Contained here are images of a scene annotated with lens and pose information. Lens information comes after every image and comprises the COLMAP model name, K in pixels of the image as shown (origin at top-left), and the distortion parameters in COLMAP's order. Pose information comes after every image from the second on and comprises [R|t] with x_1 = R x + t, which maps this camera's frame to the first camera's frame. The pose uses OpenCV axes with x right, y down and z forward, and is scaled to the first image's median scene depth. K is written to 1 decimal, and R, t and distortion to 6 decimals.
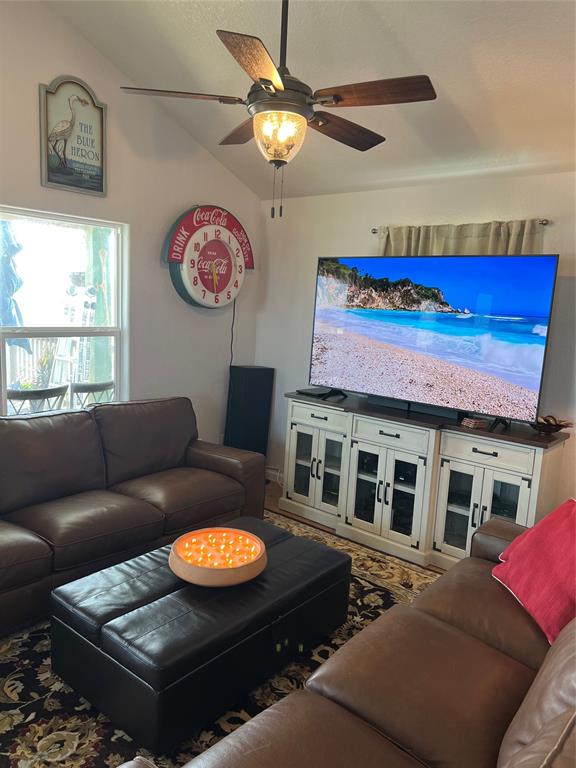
lens RADIAL K [[568.8, 0, 288.2], [0, 568.8, 388.4], [0, 0, 1]] dist [0.083719, -0.092863]
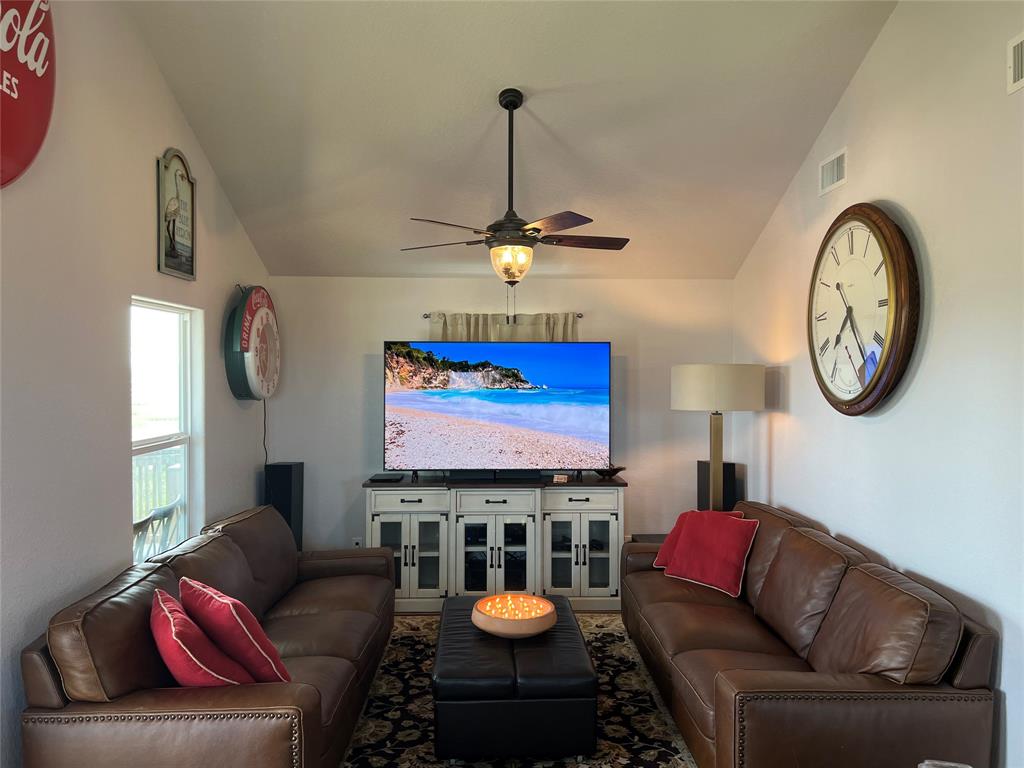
lens RADIAL K [[758.4, 0, 512.0], [0, 758.4, 384.0], [0, 0, 1]] dist [0.083719, -0.092863]
pose [[0.739595, -0.061306, 0.670255, -0.739454], [0.140809, 0.987900, -0.065016, -0.042344], [-0.658159, 0.142463, 0.739278, -0.124788]]
